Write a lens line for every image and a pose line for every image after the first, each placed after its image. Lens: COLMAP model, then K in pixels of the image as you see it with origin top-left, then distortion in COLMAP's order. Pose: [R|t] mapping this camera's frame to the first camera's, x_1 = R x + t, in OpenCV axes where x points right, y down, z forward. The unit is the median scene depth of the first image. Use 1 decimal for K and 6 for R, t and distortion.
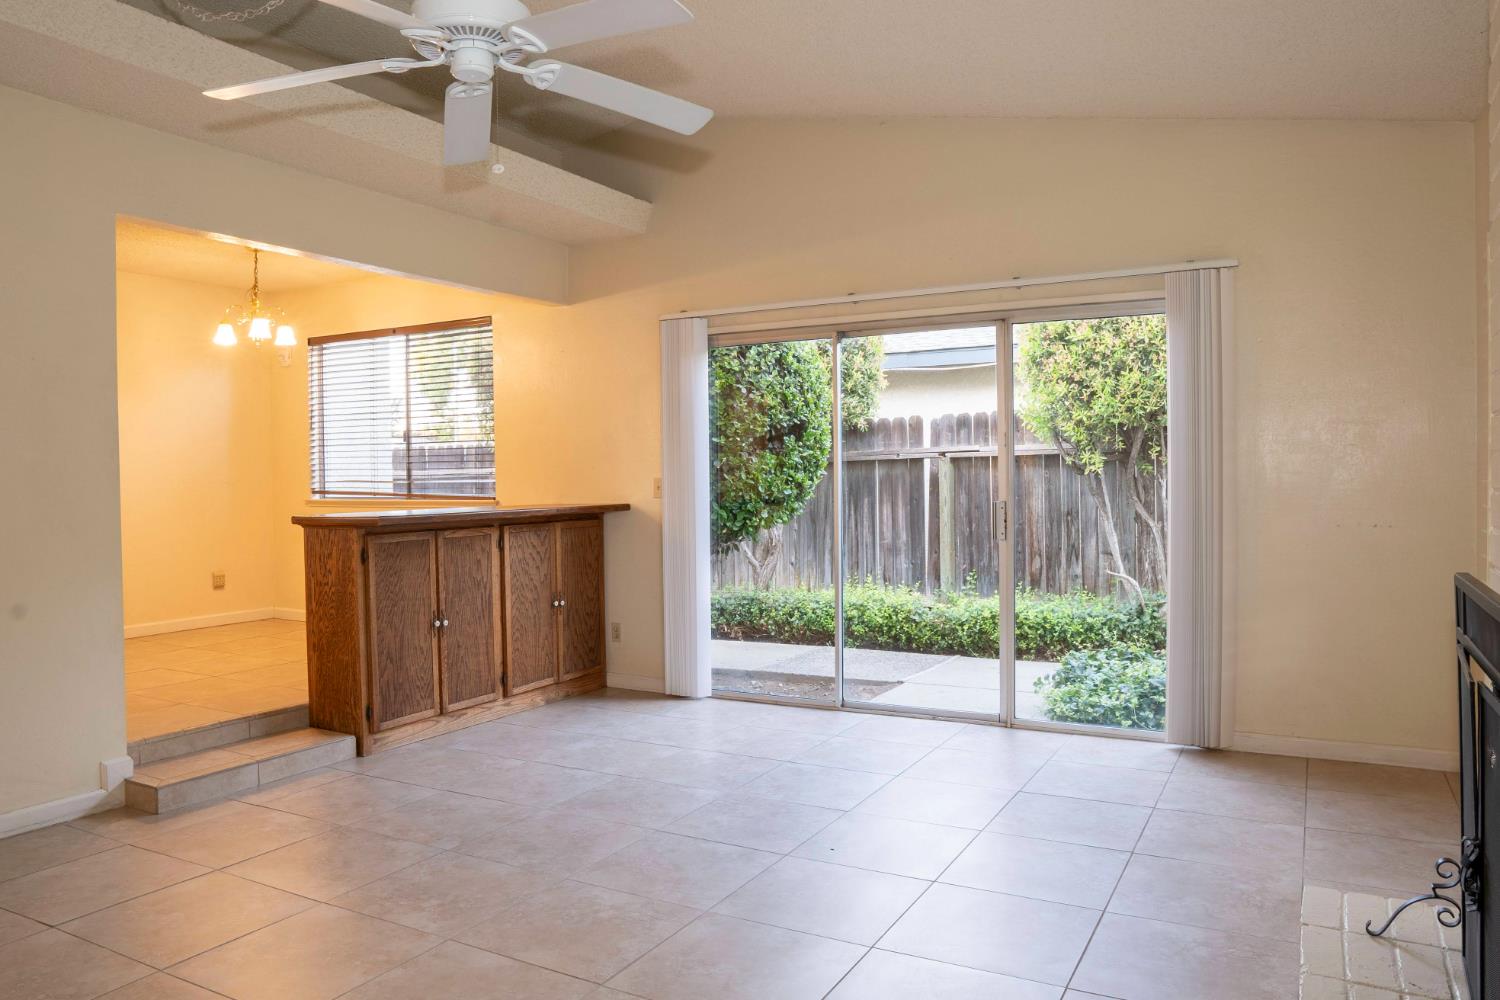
lens RADIAL K [[1057.0, 0, 743.9], [0, 1057.0, 498.2], [0, 0, 1]] dist [-0.107754, 0.071042]
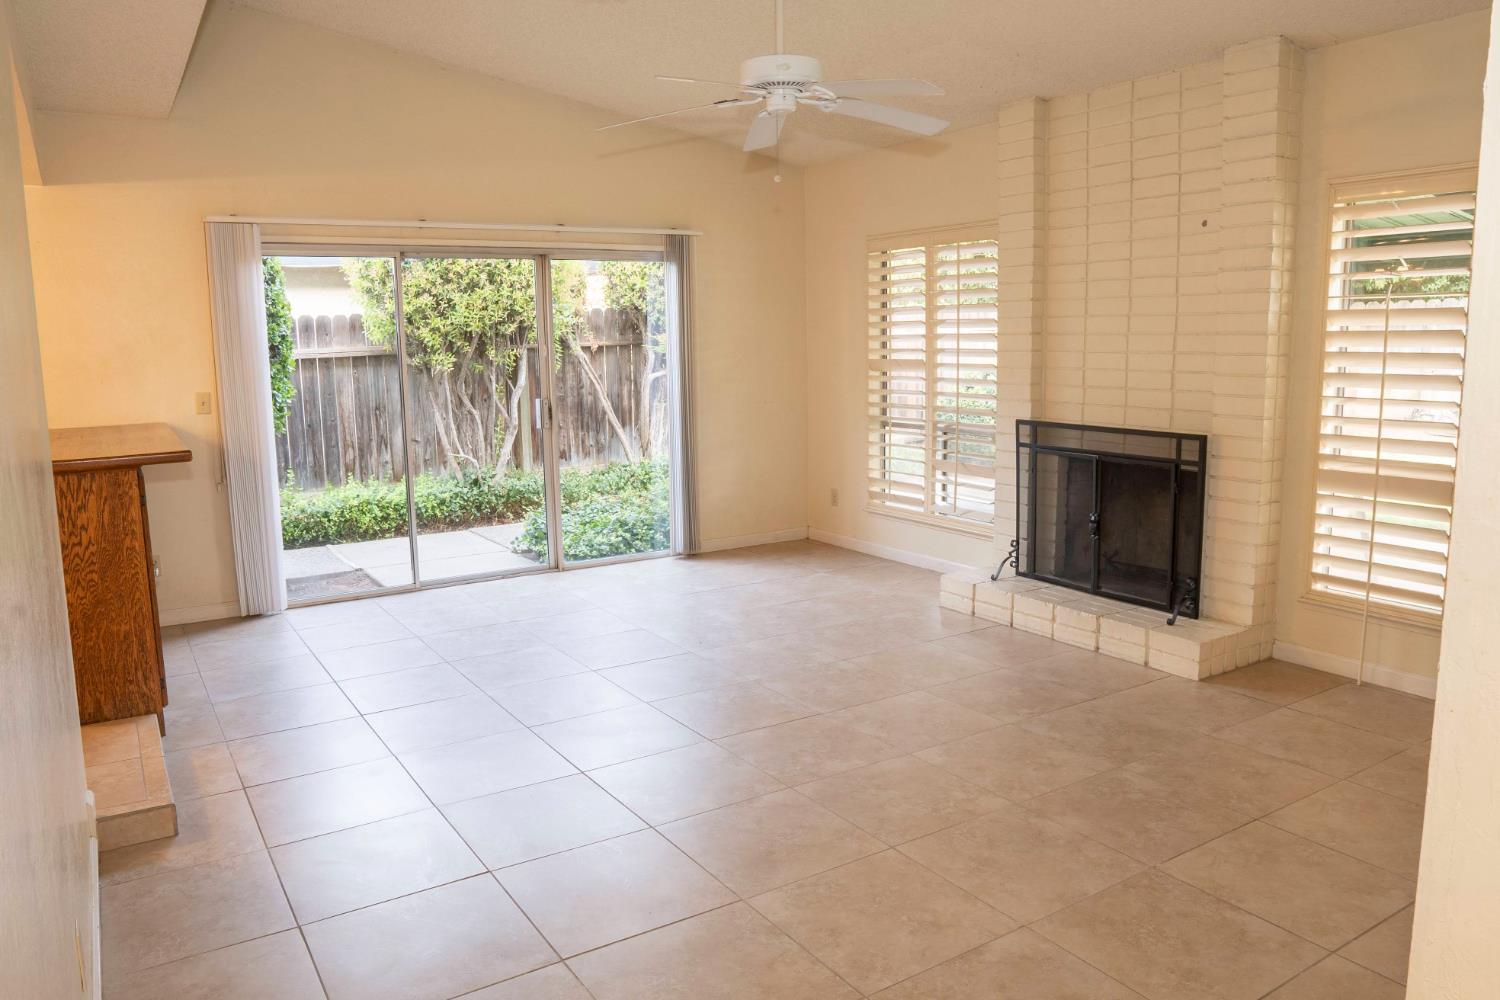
lens RADIAL K [[1057.0, 0, 743.9], [0, 1057.0, 498.2], [0, 0, 1]] dist [-0.107754, 0.071042]
pose [[0.477950, -0.127093, 0.869144, -0.782690], [0.029543, 0.991243, 0.128701, -0.035542], [-0.877890, -0.035836, 0.477519, 0.171383]]
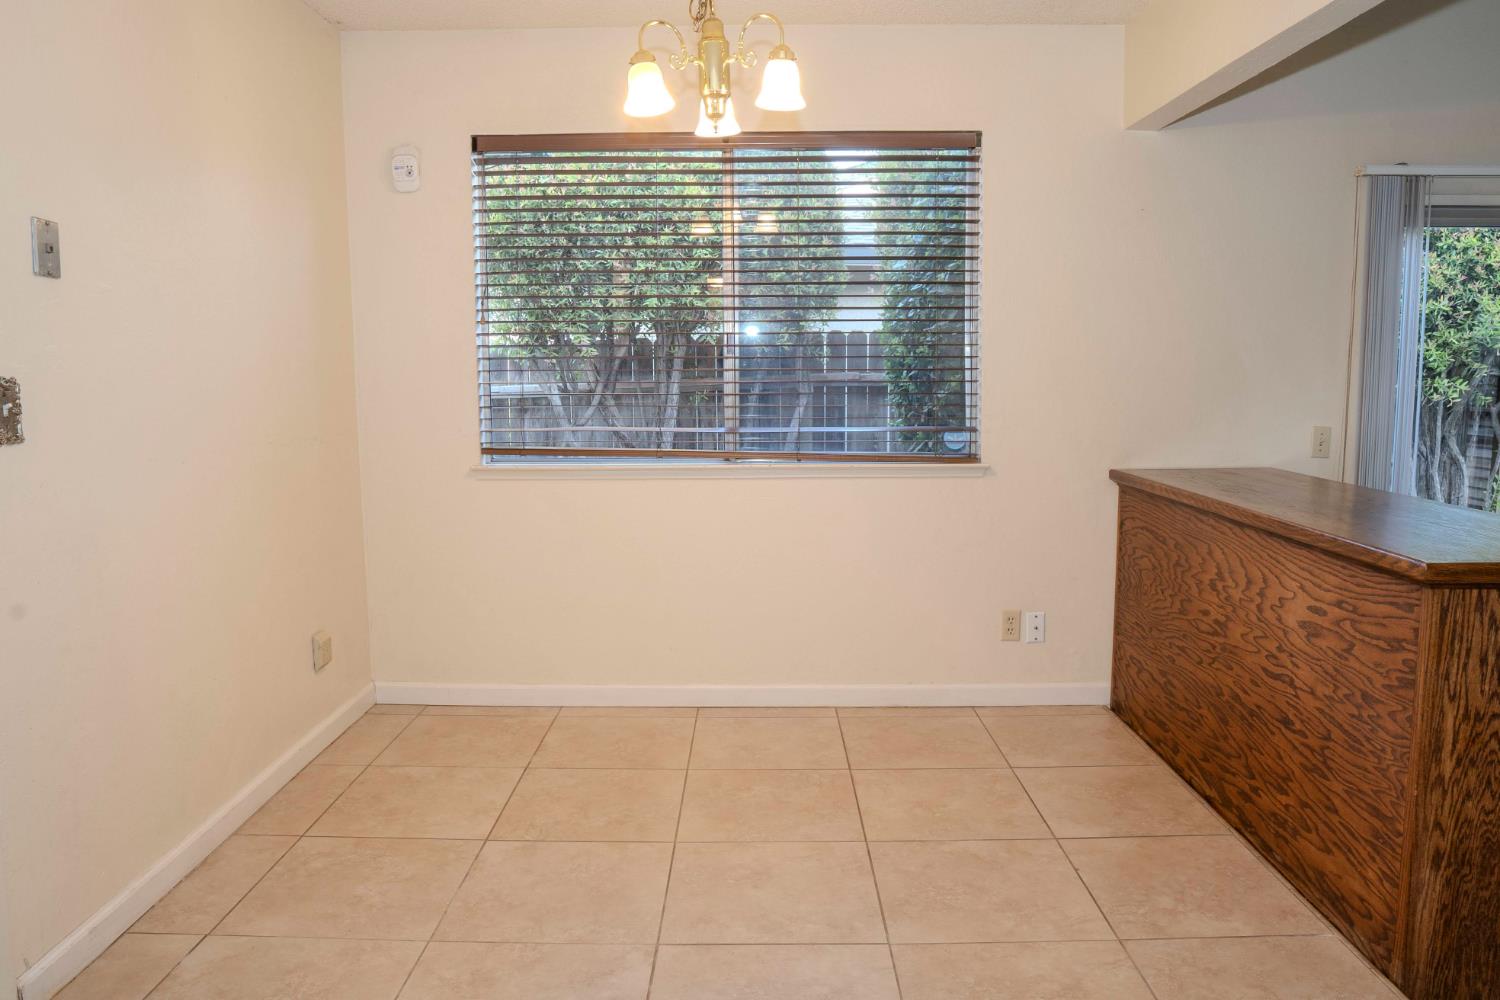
lens RADIAL K [[1057.0, 0, 743.9], [0, 1057.0, 498.2], [0, 0, 1]] dist [-0.107754, 0.071042]
pose [[0.877116, -0.053859, 0.477248, -0.819241], [0.007871, 0.995171, 0.097841, -0.047346], [-0.480213, -0.082061, 0.873305, 0.744116]]
